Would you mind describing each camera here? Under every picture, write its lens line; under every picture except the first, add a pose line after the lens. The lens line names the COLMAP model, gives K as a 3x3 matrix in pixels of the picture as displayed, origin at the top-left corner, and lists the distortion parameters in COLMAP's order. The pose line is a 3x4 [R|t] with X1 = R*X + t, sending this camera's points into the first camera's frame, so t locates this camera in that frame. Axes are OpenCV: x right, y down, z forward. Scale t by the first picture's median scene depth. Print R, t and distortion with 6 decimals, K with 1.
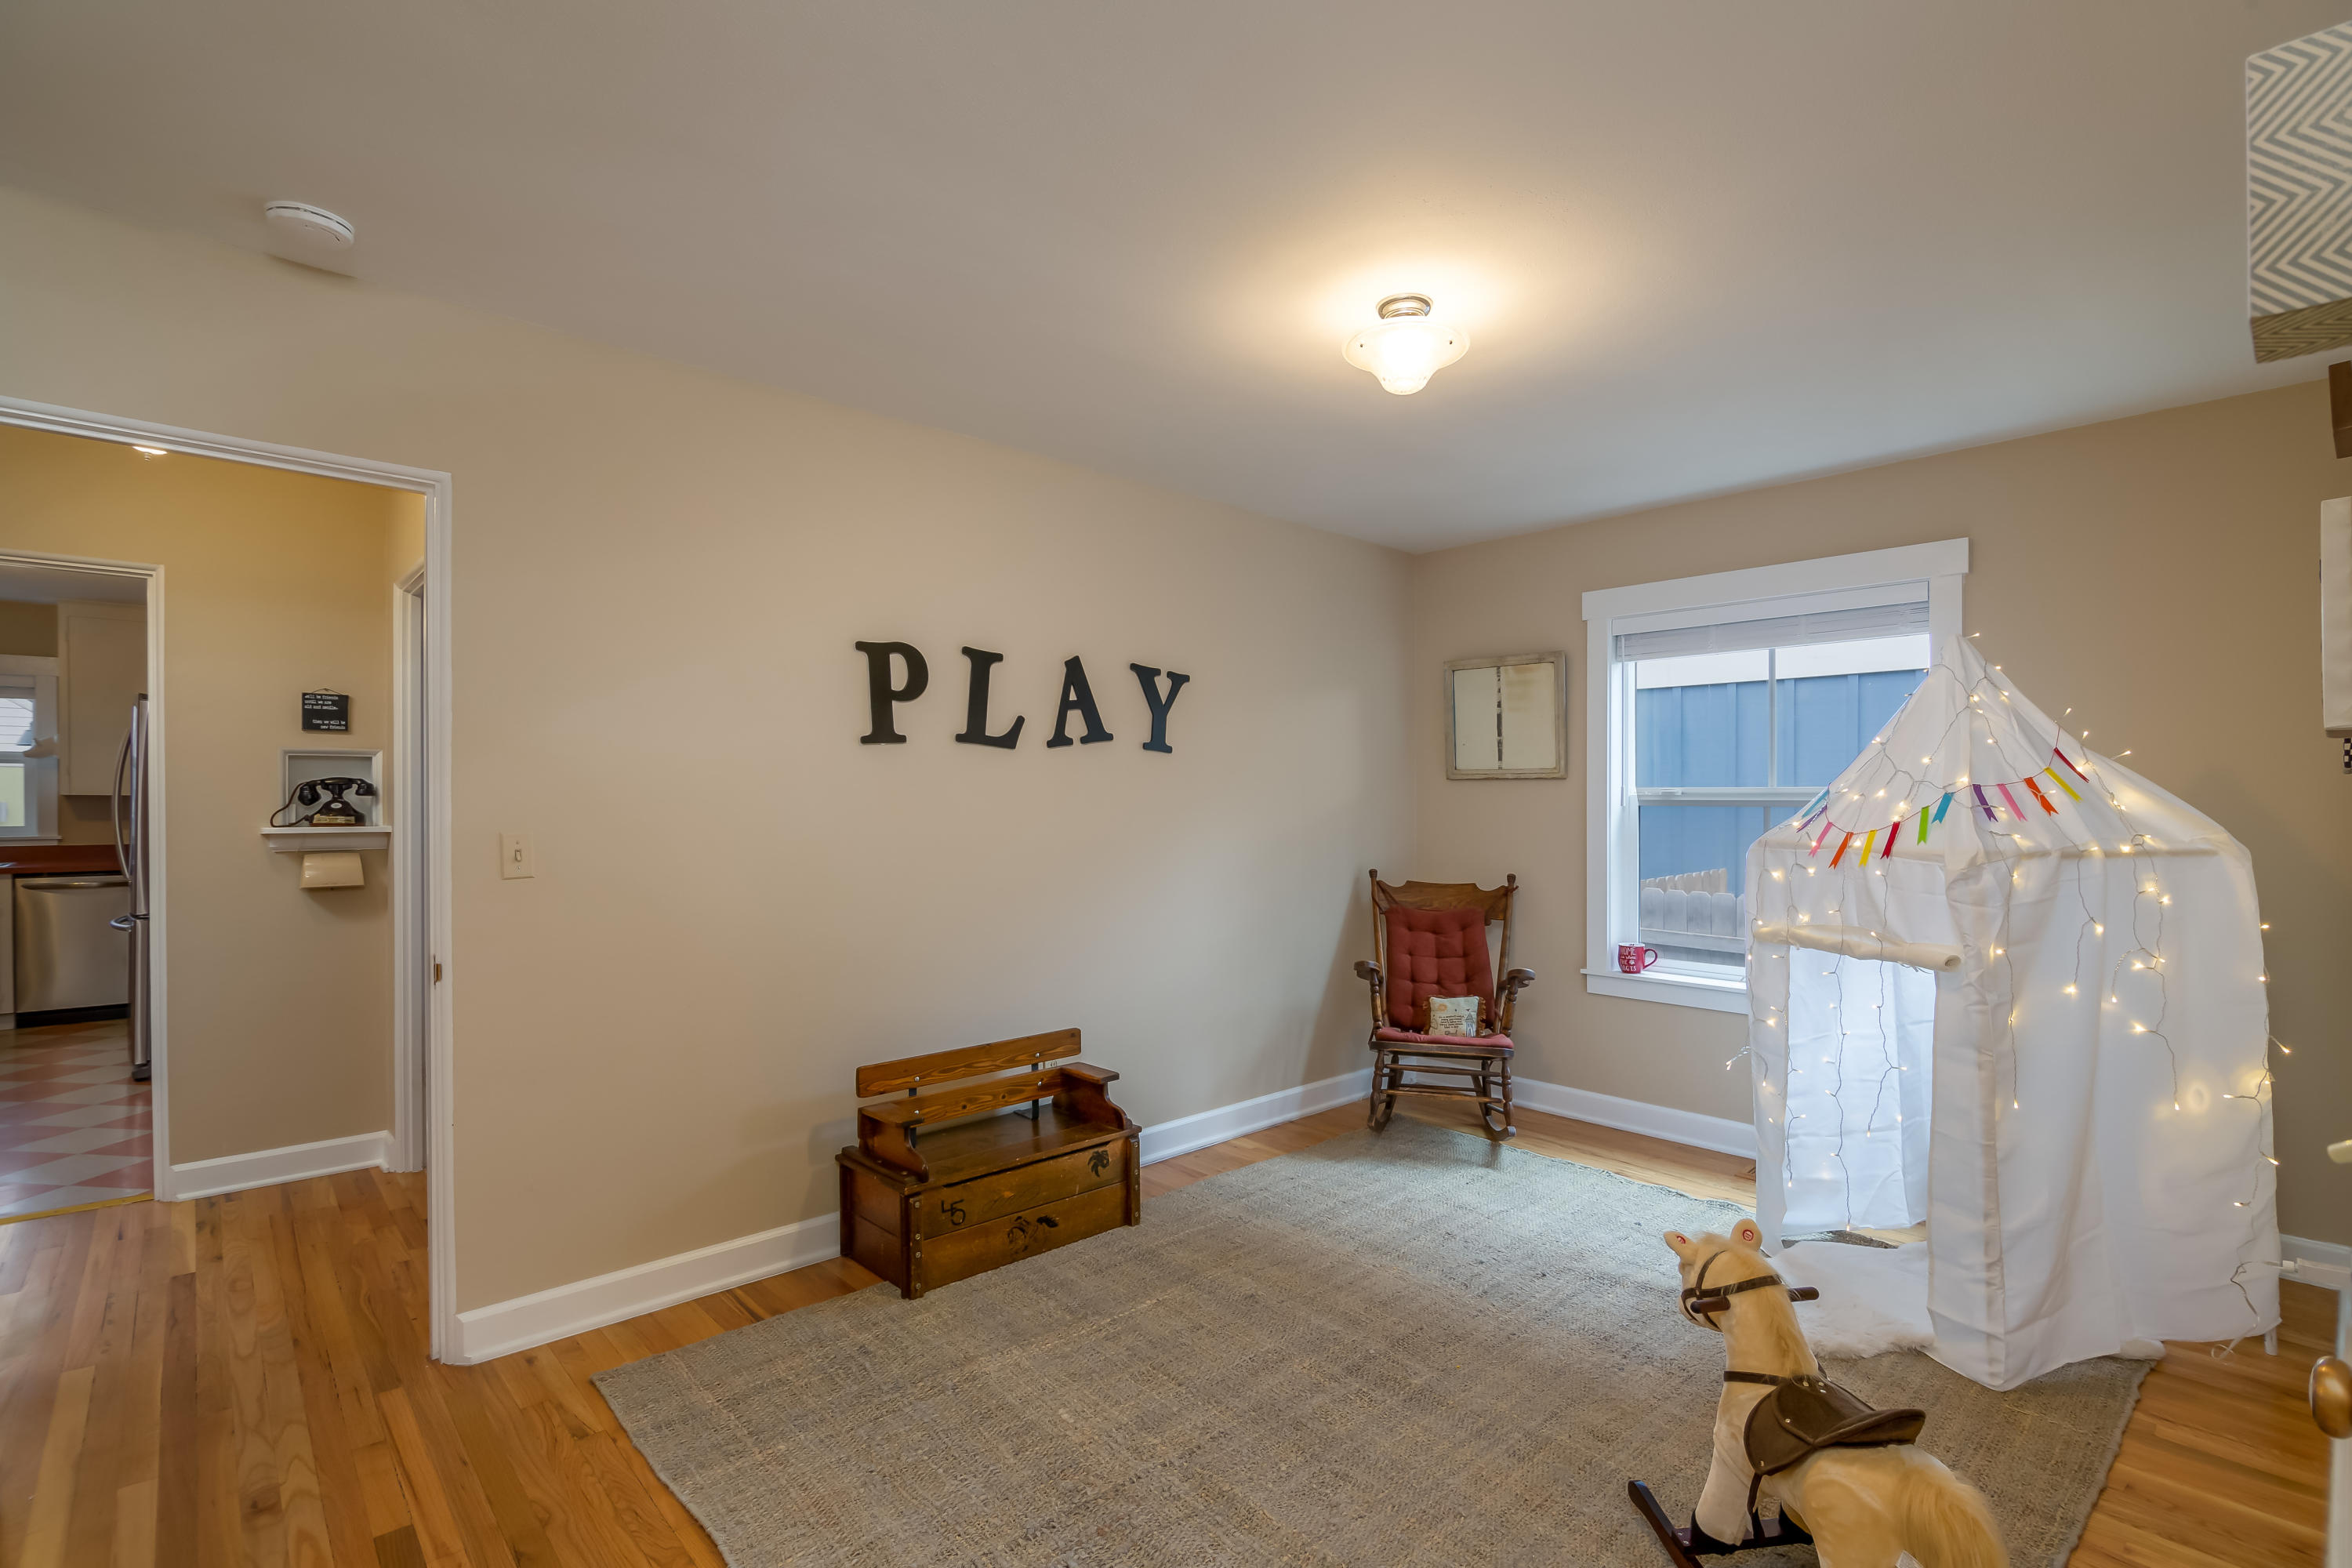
lens RADIAL K [[1063.4, 0, 1163.2], [0, 1063.4, 793.1], [0, 0, 1]] dist [-0.012406, -0.000168]
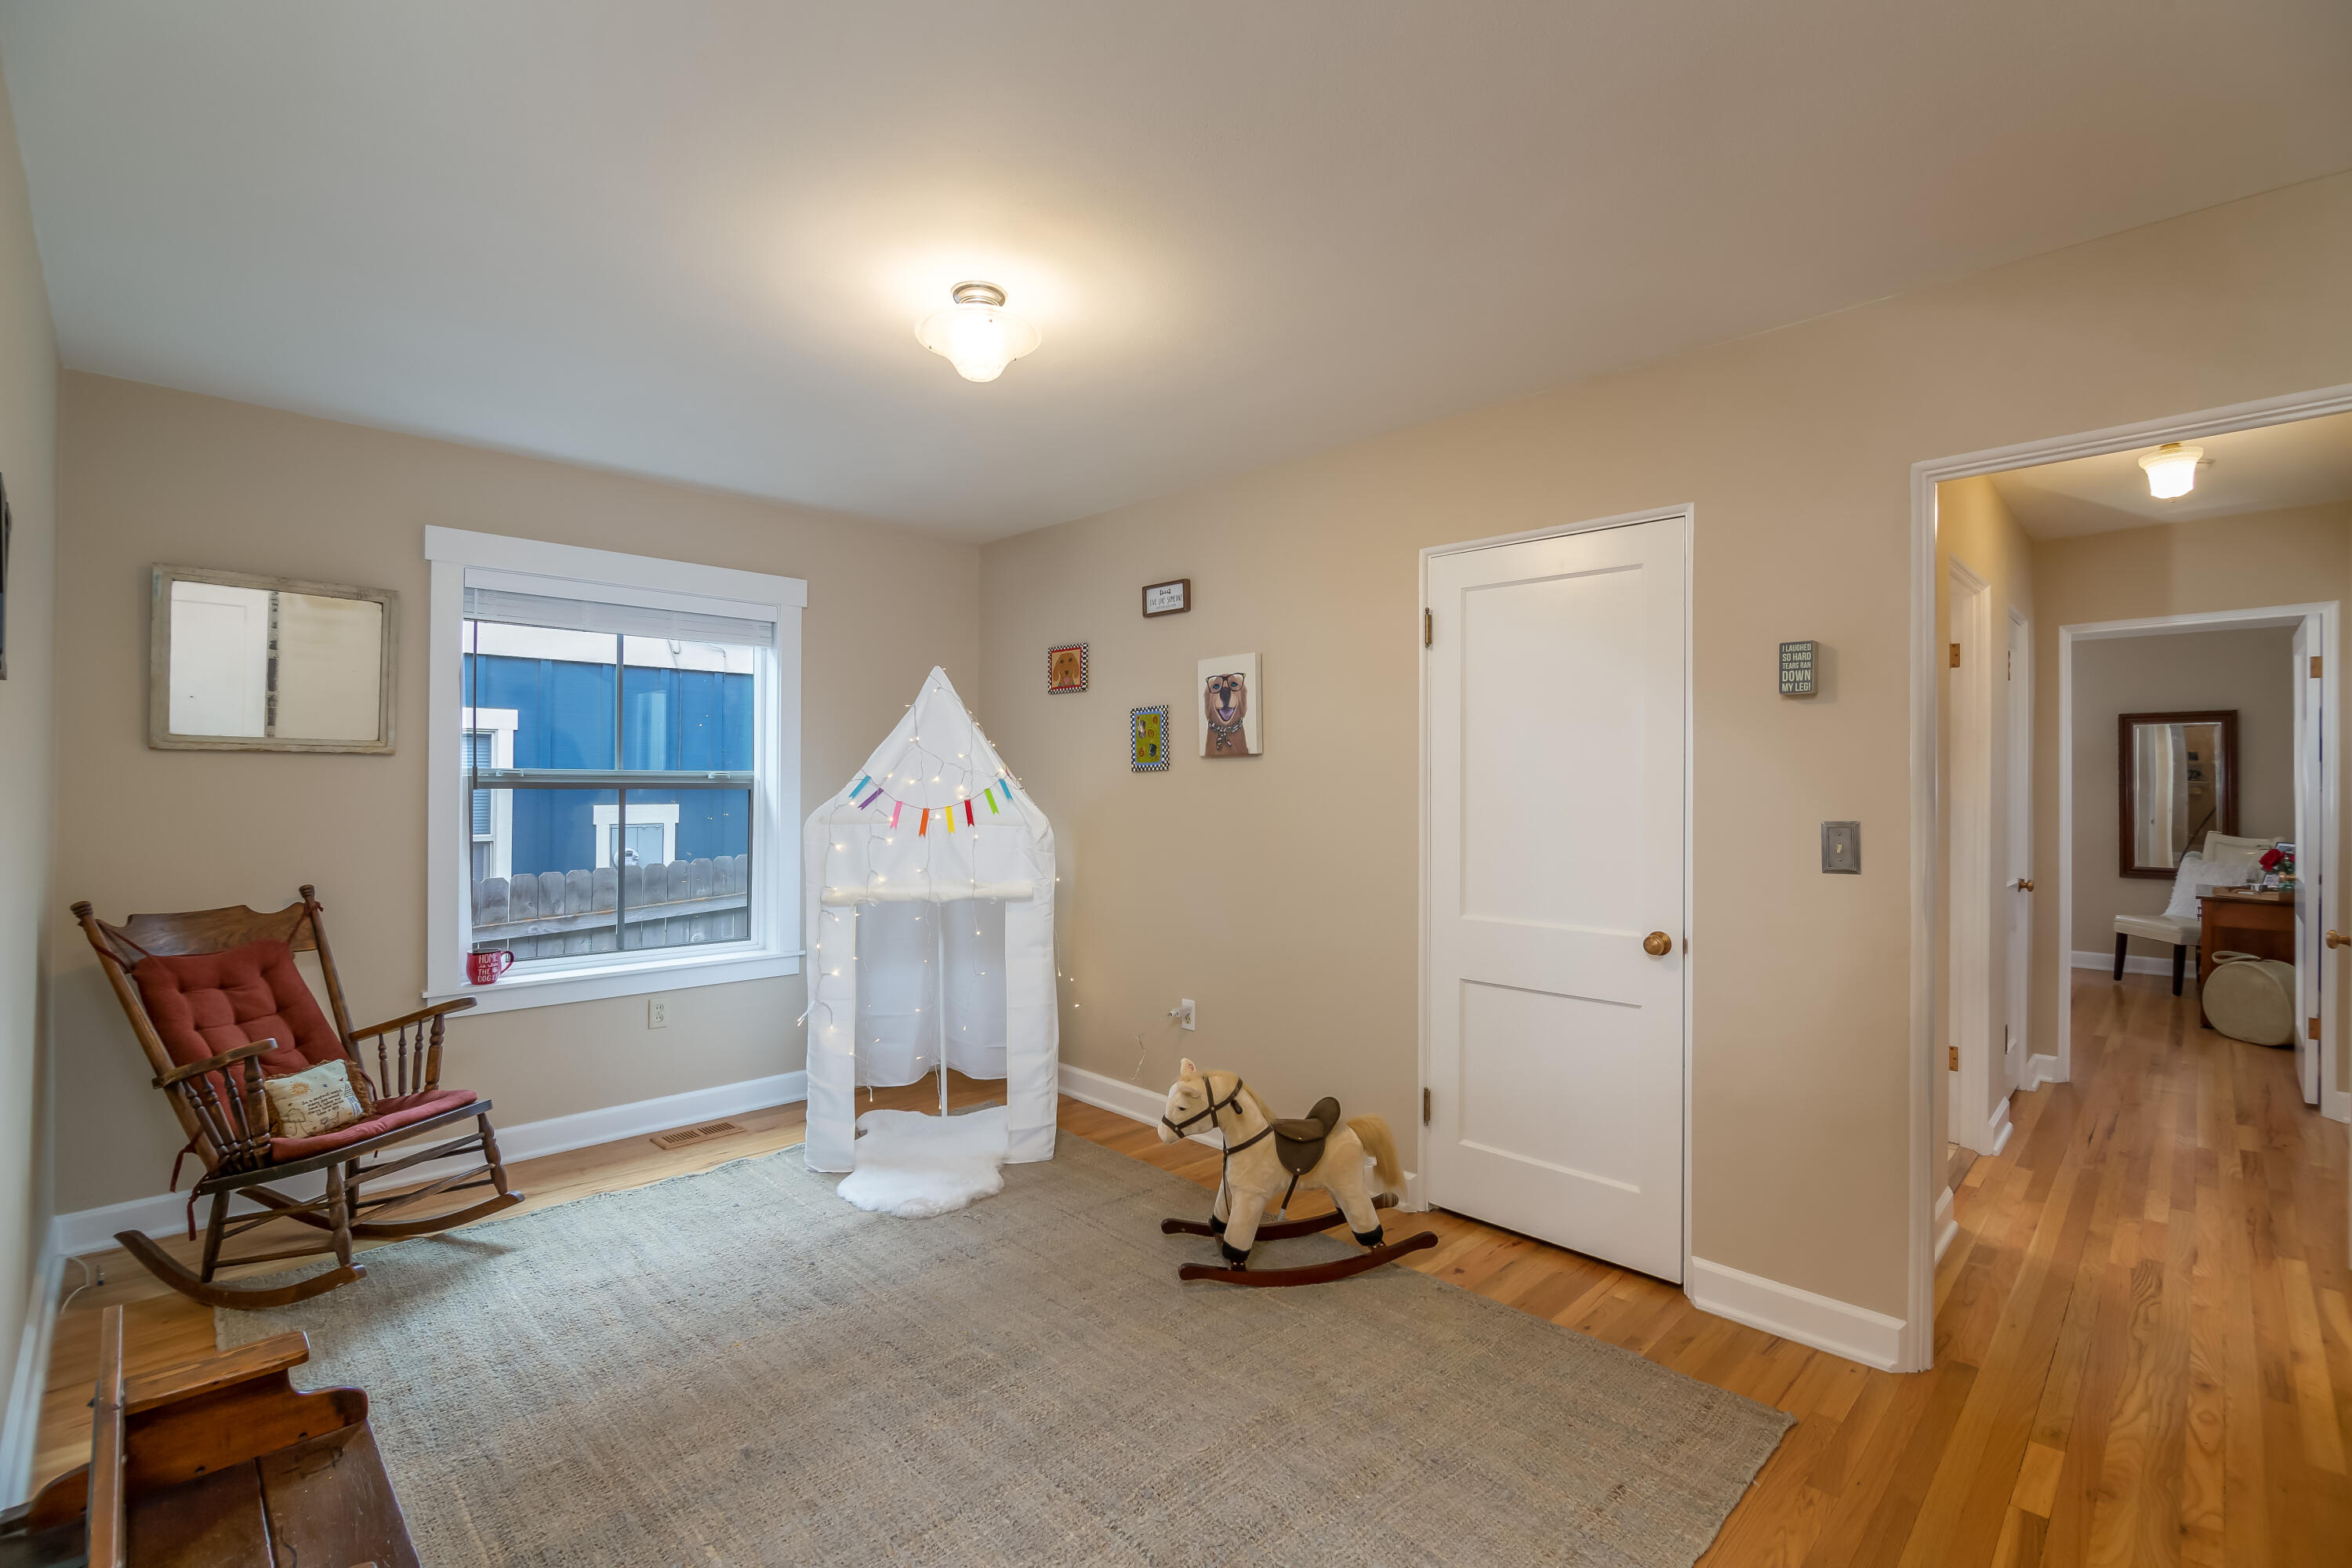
lens RADIAL K [[1054.5, 0, 1175.8], [0, 1054.5, 769.8], [0, 0, 1]] dist [-0.011746, 0.000092]
pose [[-0.040578, 0.010734, 0.999119, -0.436002], [-0.010068, 0.999887, -0.011151, 0.000137], [-0.999126, -0.010511, -0.040465, 0.481469]]
